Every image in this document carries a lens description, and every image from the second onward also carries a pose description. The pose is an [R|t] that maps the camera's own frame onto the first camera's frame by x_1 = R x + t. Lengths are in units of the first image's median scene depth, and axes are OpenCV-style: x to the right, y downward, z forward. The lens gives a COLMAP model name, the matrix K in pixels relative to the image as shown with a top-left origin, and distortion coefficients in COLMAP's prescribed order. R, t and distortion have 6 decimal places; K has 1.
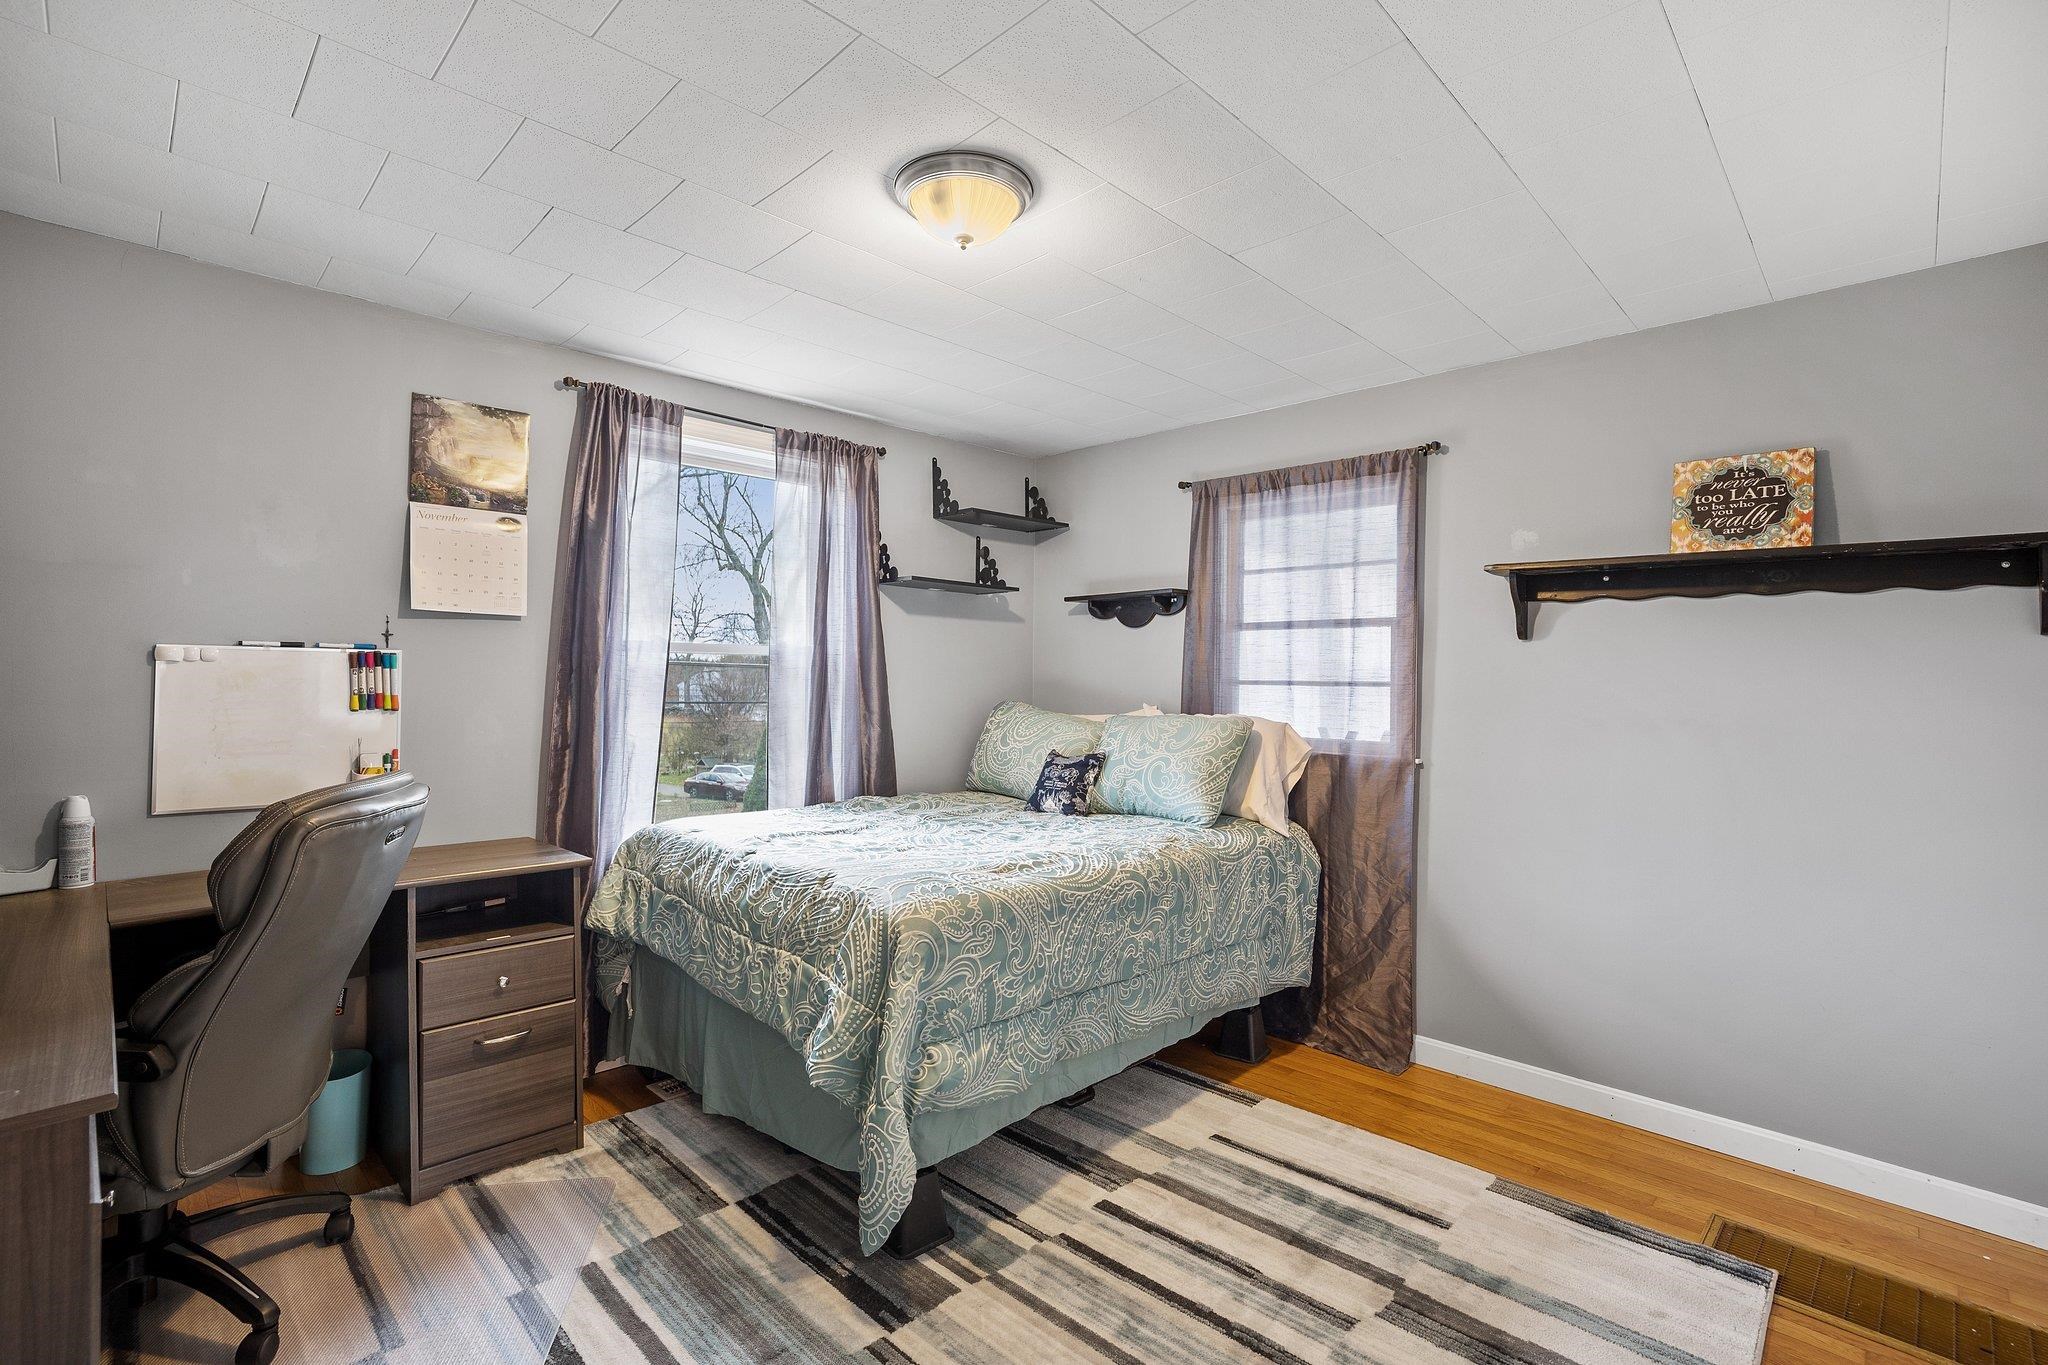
lens RADIAL K [[919.4, 0, 1023.9], [0, 919.4, 676.8], [0, 0, 1]] dist [-0.015981, 0.000990]
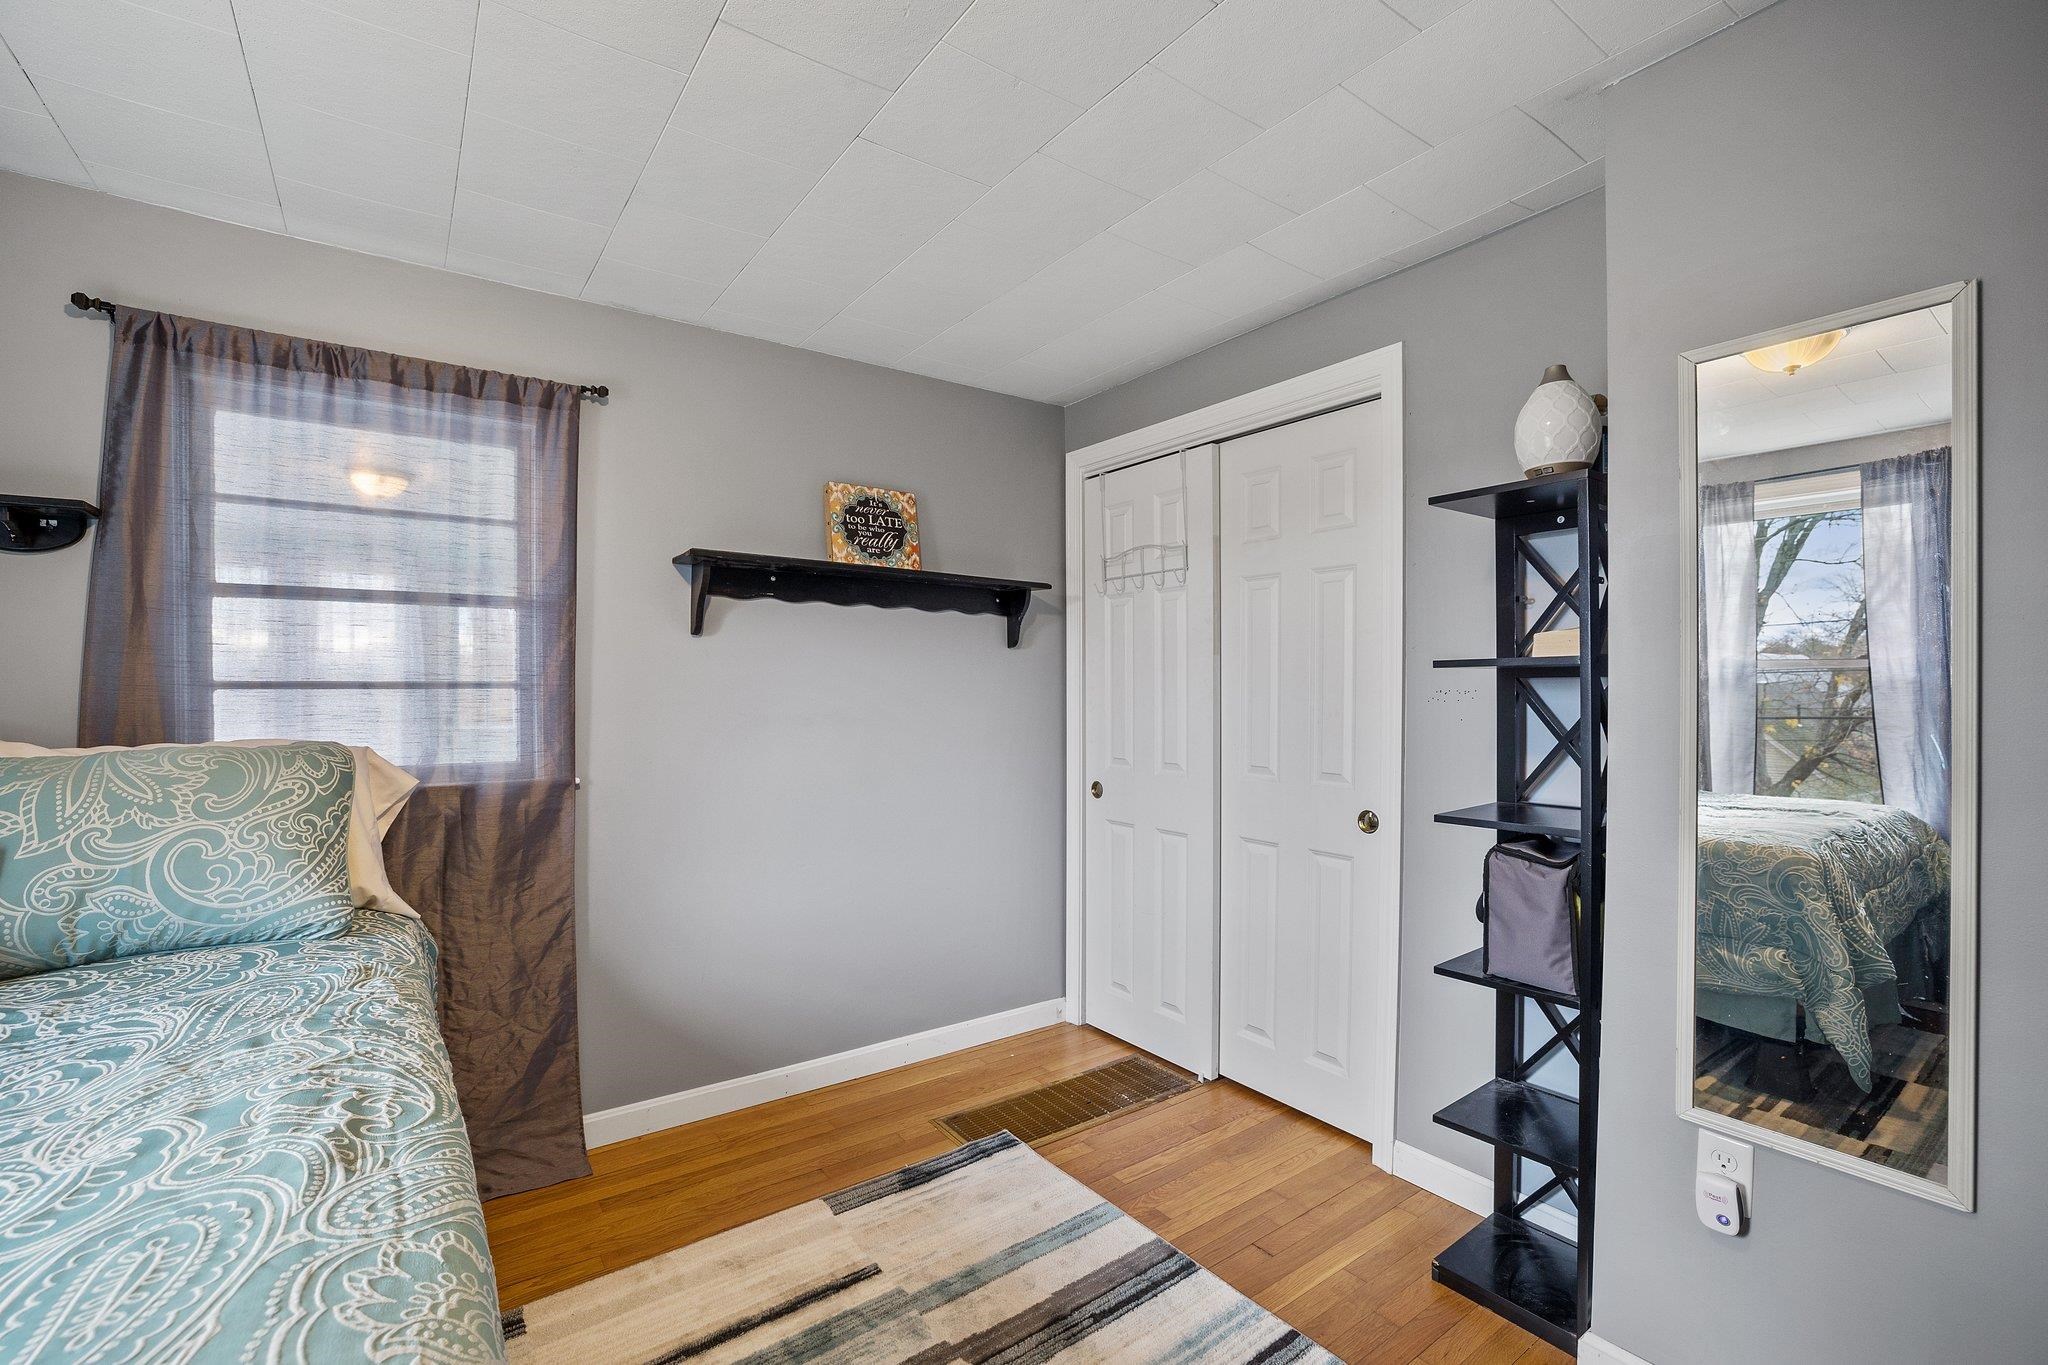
lens RADIAL K [[885.5, 0, 1024.0], [0, 885.5, 693.0], [0, 0, 1]] dist [-0.015224, 0.000775]
pose [[0.186507, -0.020915, 0.982231, -0.282860], [0.002044, 0.999779, 0.020901, 0.001248], [-0.982451, -0.001890, 0.186509, 0.526548]]
